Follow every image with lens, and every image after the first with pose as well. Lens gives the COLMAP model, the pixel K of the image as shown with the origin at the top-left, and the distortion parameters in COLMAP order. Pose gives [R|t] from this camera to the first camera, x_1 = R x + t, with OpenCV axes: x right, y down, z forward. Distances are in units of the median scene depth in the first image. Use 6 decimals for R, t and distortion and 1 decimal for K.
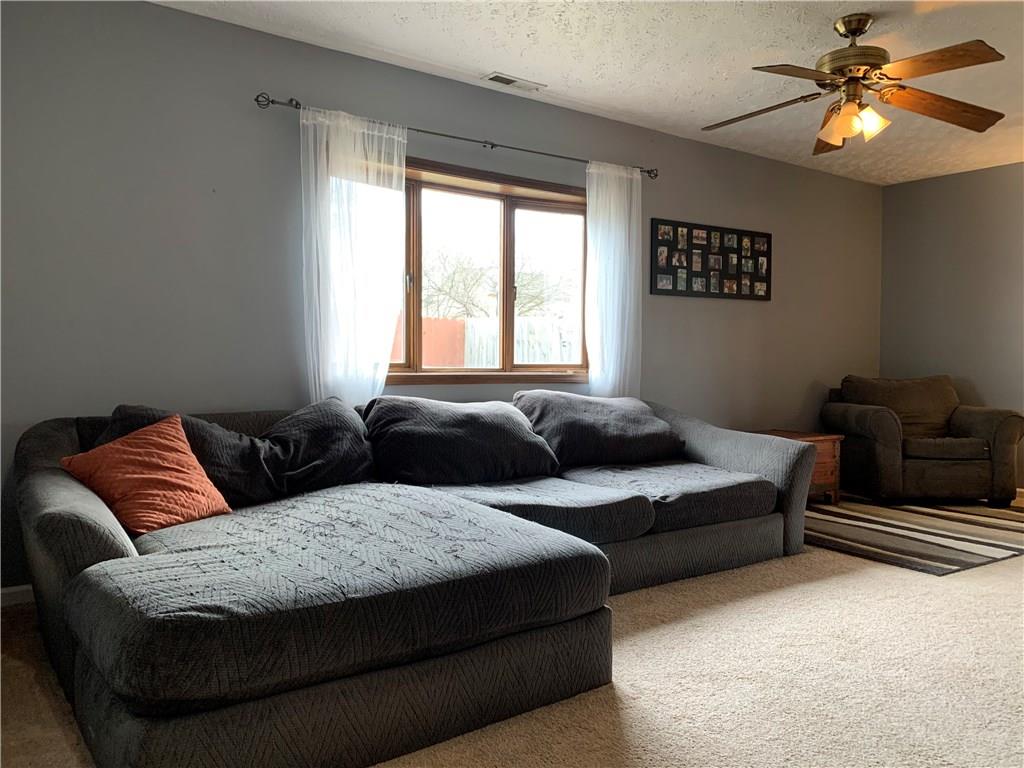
lens RADIAL K [[783.5, 0, 505.8], [0, 783.5, 386.4], [0, 0, 1]] dist [0.056698, -0.076888]
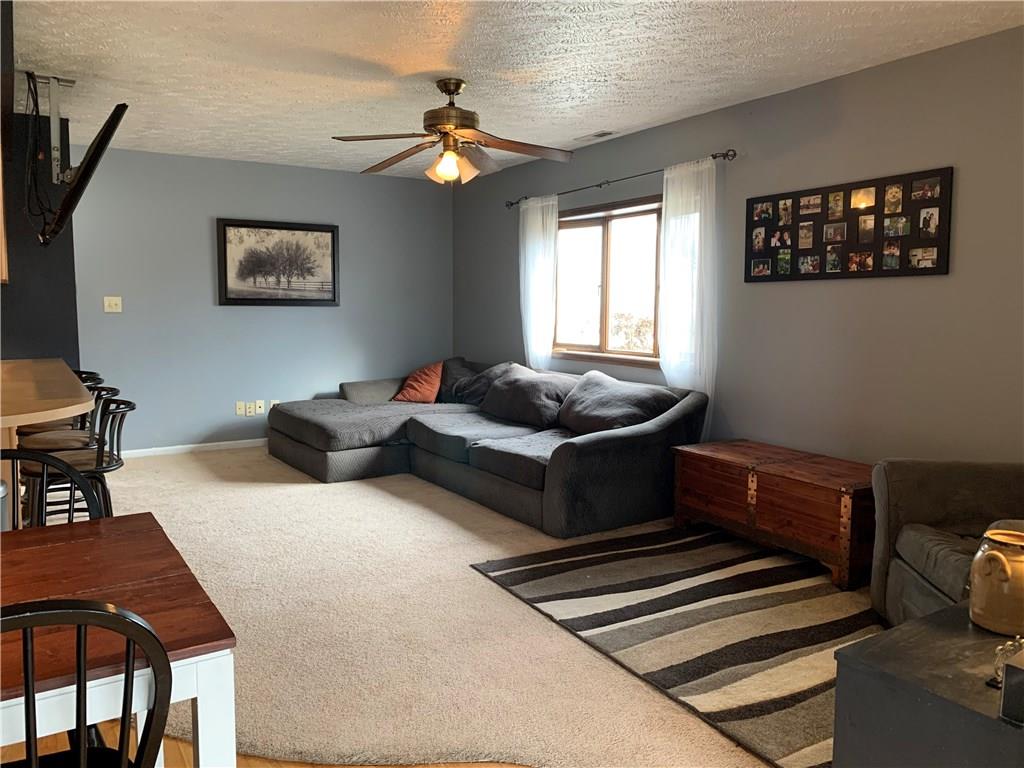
lens RADIAL K [[783.5, 0, 514.0], [0, 783.5, 377.2], [0, 0, 1]] dist [0.056698, -0.076888]
pose [[-0.051739, 0.086777, -0.994883, 1.088800], [-0.039075, 0.995279, 0.088843, -0.076418], [0.997896, 0.043472, -0.048104, 0.756269]]
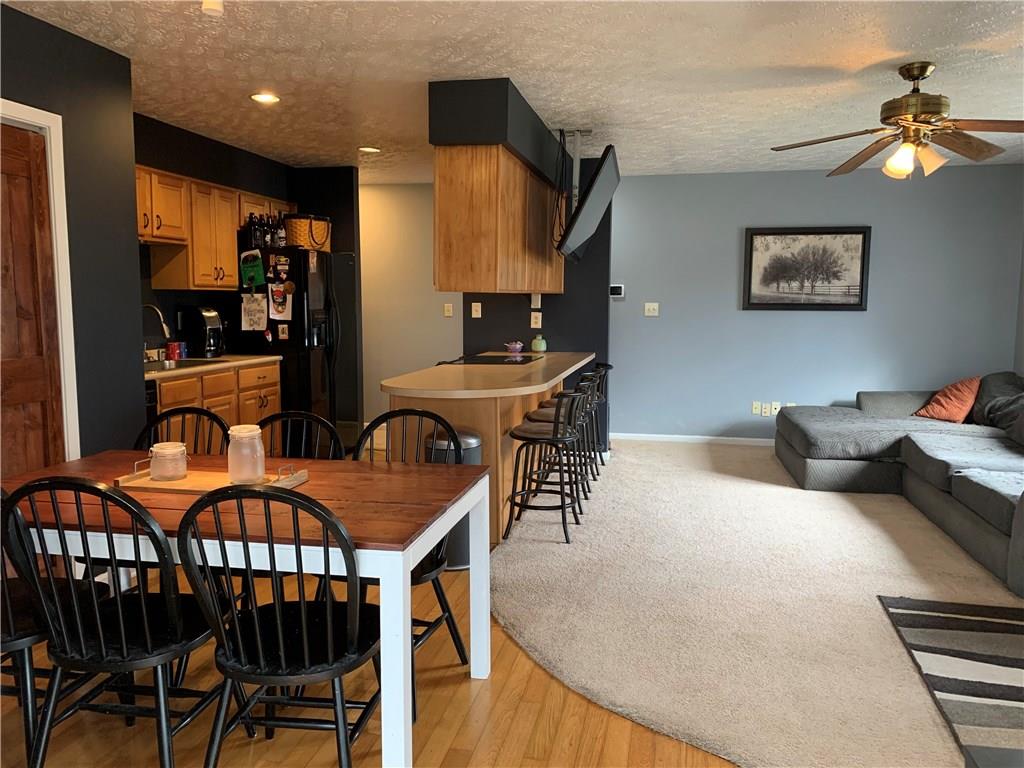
lens RADIAL K [[783.5, 0, 512.4], [0, 783.5, 383.8], [0, 0, 1]] dist [0.056698, -0.076888]
pose [[-0.735731, 0.059315, -0.674671, 1.053094], [-0.033116, 0.991815, 0.123311, -0.088274], [0.676464, 0.113066, -0.727745, 0.949201]]
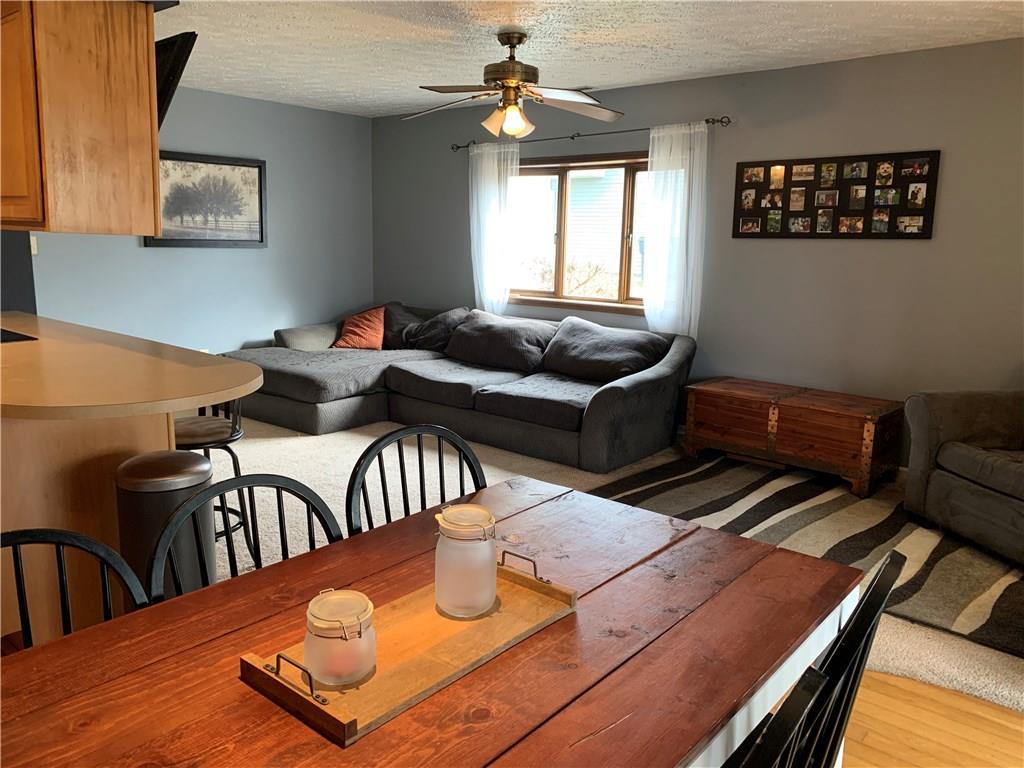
lens RADIAL K [[783.5, 0, 512.9], [0, 783.5, 383.0], [0, 0, 1]] dist [0.056698, -0.076888]
pose [[0.247413, 0.175796, -0.952829, 1.100688], [-0.052529, 0.984390, 0.167980, -0.086311], [0.967485, 0.008490, 0.252785, 0.446000]]
